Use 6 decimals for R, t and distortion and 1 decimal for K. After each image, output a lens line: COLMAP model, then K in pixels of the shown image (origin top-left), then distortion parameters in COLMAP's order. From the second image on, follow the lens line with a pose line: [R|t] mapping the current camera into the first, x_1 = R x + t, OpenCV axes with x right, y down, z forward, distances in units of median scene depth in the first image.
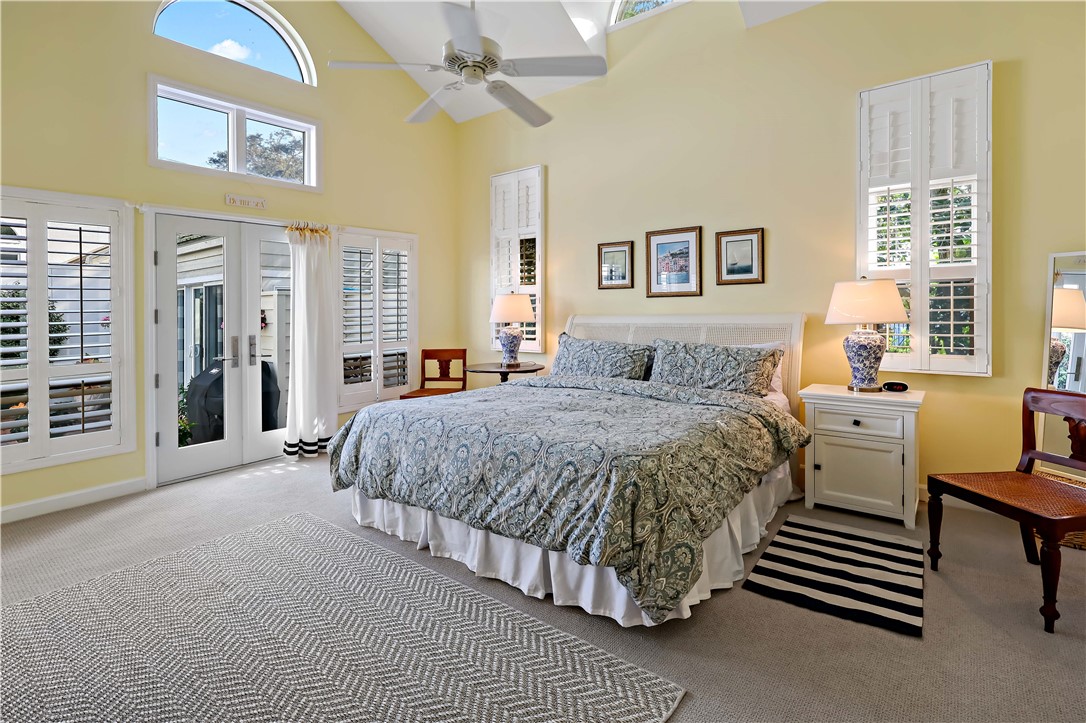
lens RADIAL K [[518.9, 0, 538.2], [0, 518.9, 358.7], [0, 0, 1]] dist [0.000115, 0.000271]
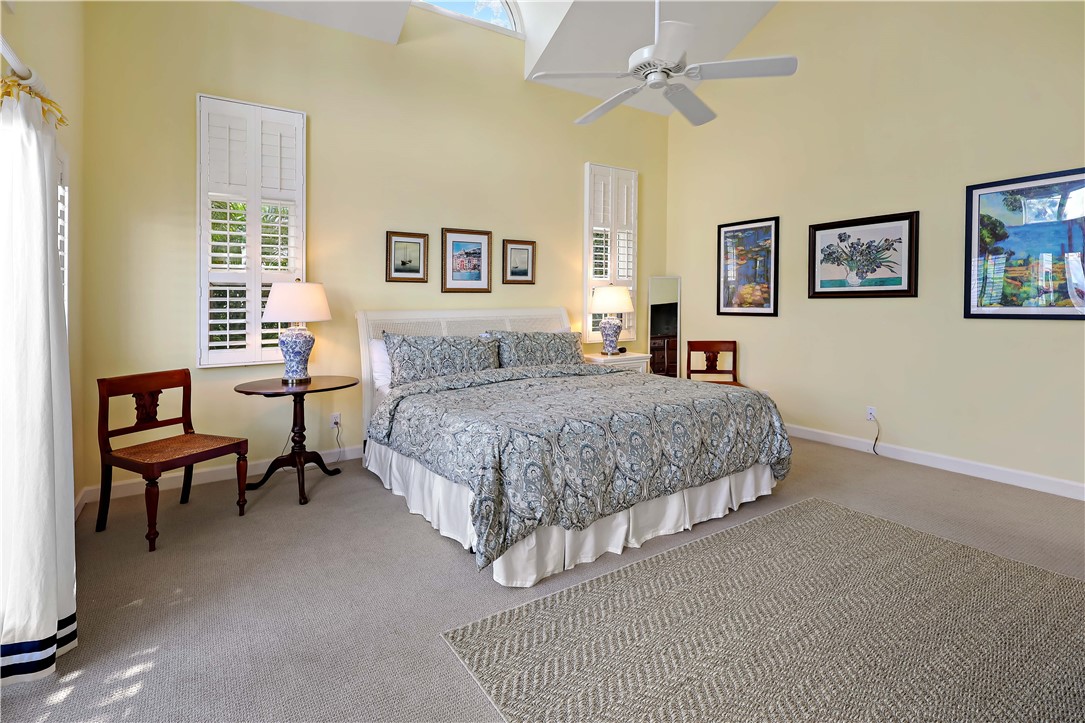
lens RADIAL K [[518.4, 0, 537.7], [0, 518.4, 358.7], [0, 0, 1]] dist [0.000115, 0.000271]
pose [[0.326120, -0.091534, 0.940886, -0.742162], [0.094297, 0.993487, 0.063967, -0.038943], [-0.940614, 0.067862, 0.332627, 0.529264]]
